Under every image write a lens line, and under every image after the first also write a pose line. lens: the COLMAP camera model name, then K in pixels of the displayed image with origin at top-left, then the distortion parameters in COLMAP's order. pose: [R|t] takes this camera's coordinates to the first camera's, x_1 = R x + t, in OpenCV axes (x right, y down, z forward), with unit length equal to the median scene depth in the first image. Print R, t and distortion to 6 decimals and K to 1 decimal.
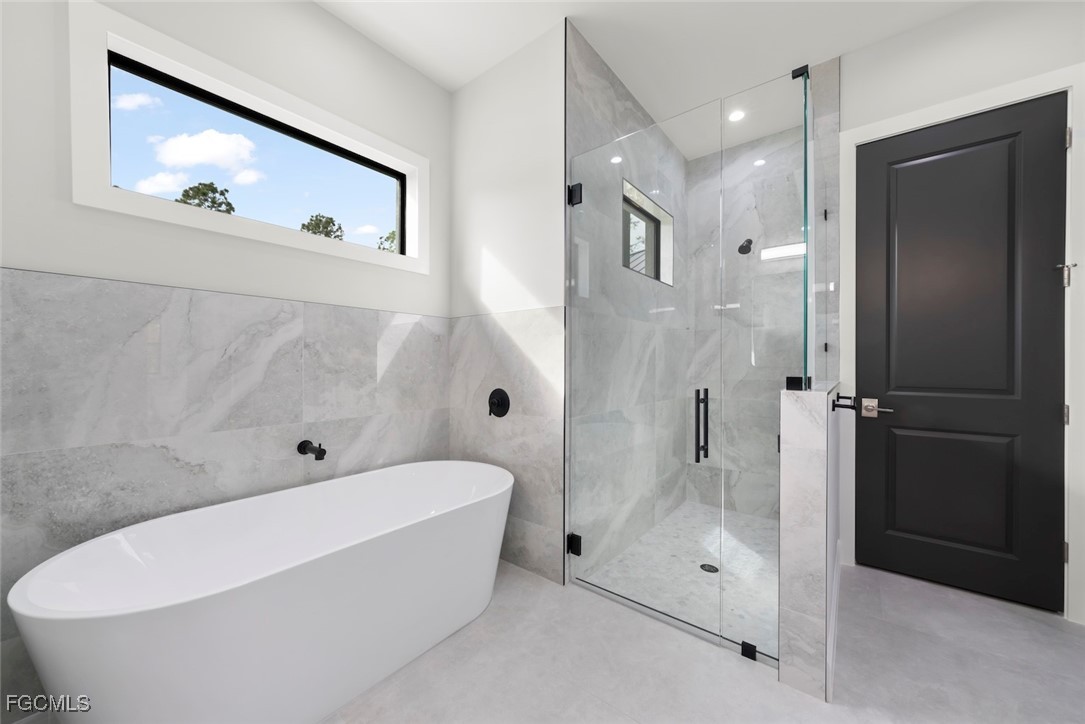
lens RADIAL K [[392.8, 0, 537.8], [0, 392.8, 365.0], [0, 0, 1]] dist [-0.000686, 0.000157]
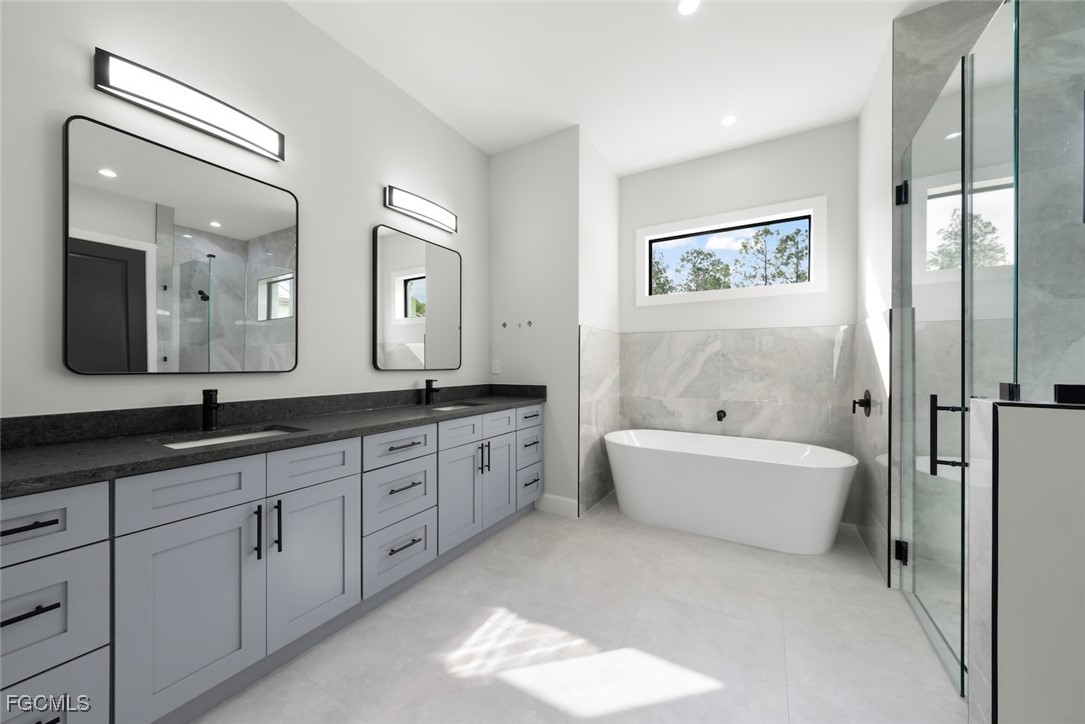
lens RADIAL K [[392.8, 0, 532.1], [0, 392.8, 364.2], [0, 0, 1]] dist [-0.000686, 0.000157]
pose [[0.116903, -0.001172, -0.993143, 1.019905], [-0.008242, 0.999964, -0.002150, 0.000556], [0.993109, 0.008437, 0.116890, -0.026228]]
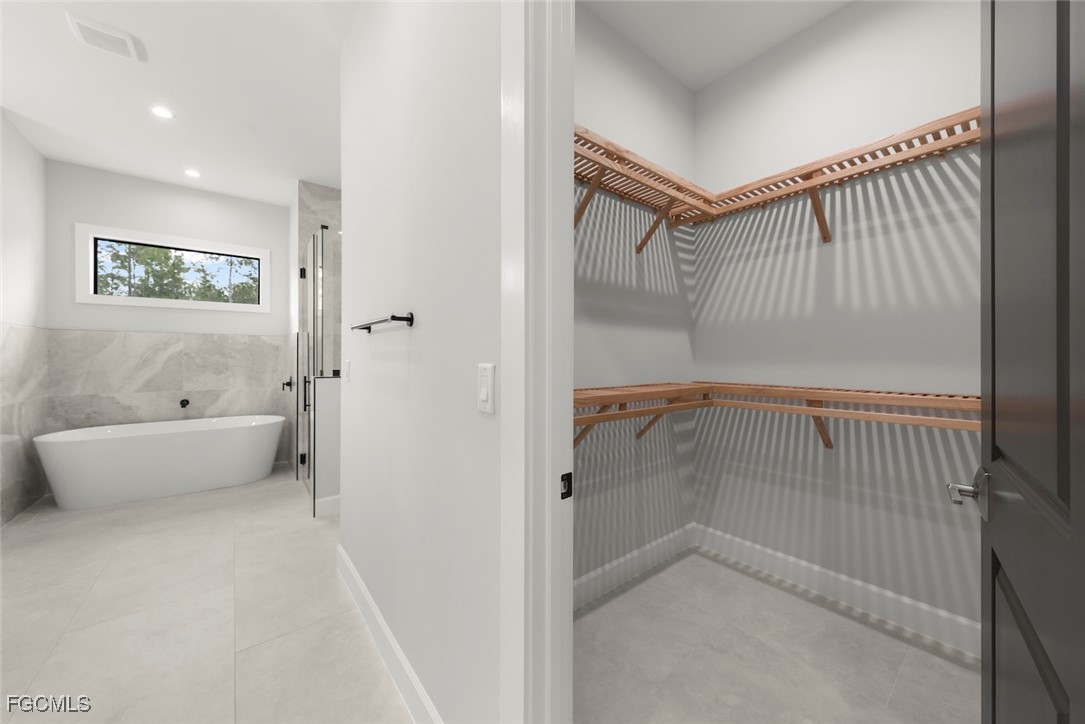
lens RADIAL K [[392.8, 0, 553.0], [0, 392.8, 356.8], [0, 0, 1]] dist [-0.000686, 0.000157]
pose [[0.973450, -0.001267, -0.228896, 1.806730], [-0.000101, 0.999982, -0.005964, -0.022977], [0.228899, 0.005829, 0.973433, -0.593916]]
